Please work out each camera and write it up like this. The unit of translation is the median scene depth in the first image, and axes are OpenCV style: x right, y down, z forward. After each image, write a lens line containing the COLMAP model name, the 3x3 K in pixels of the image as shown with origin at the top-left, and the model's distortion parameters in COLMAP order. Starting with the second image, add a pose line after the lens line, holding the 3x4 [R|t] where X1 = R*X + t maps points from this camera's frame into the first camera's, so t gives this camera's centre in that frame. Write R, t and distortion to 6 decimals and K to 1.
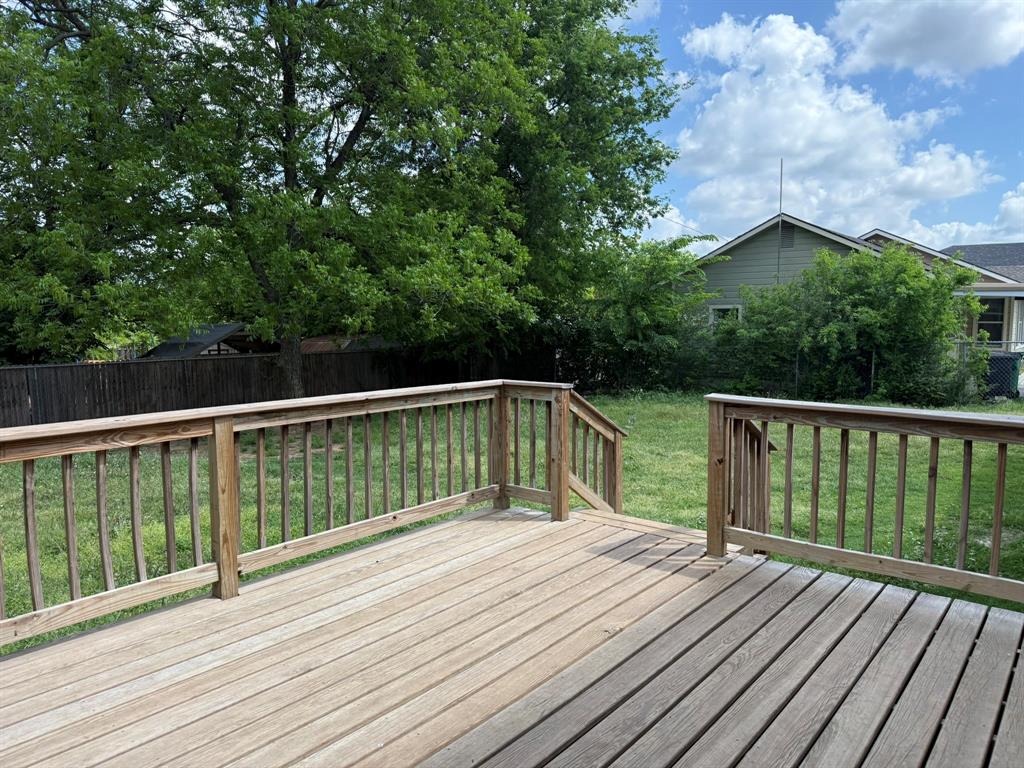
lens RADIAL K [[716.5, 0, 513.2], [0, 716.5, 383.0], [0, 0, 1]] dist [0.007033, 0.000551]
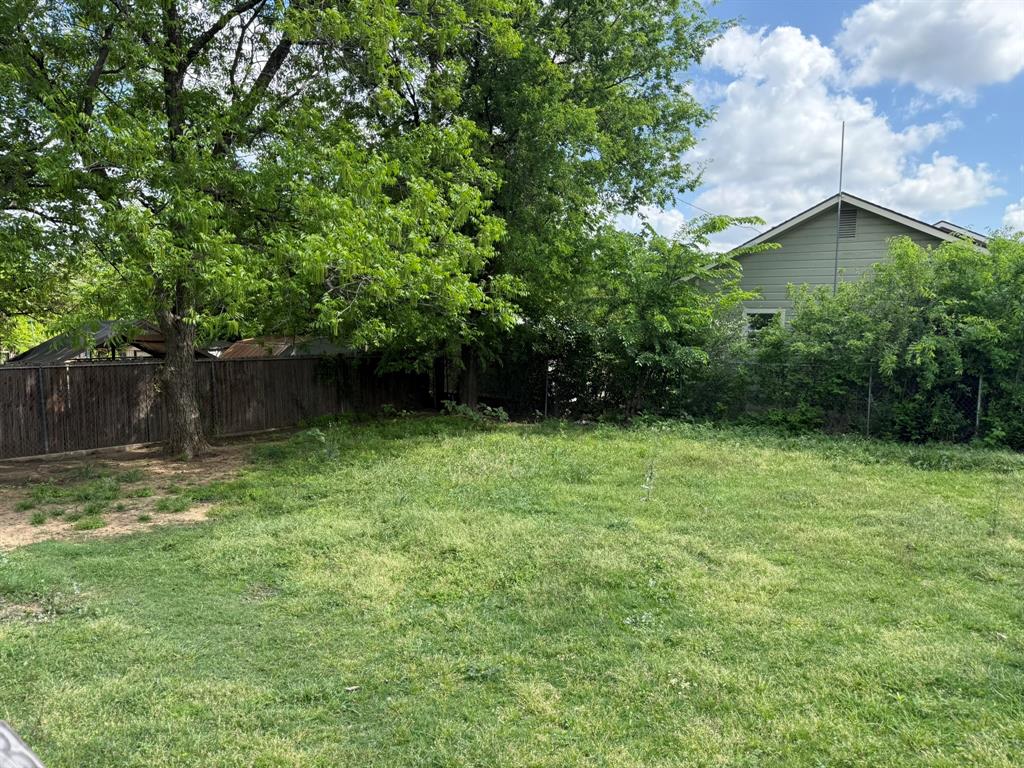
lens RADIAL K [[683.7, 0, 513.8], [0, 683.7, 392.9], [0, 0, 1]] dist [-0.003647, -0.000730]
pose [[0.999715, 0.023195, -0.005683, 0.027857], [-0.023092, 0.999577, 0.017660, -0.024857], [0.006090, -0.017524, 0.999828, 0.258564]]
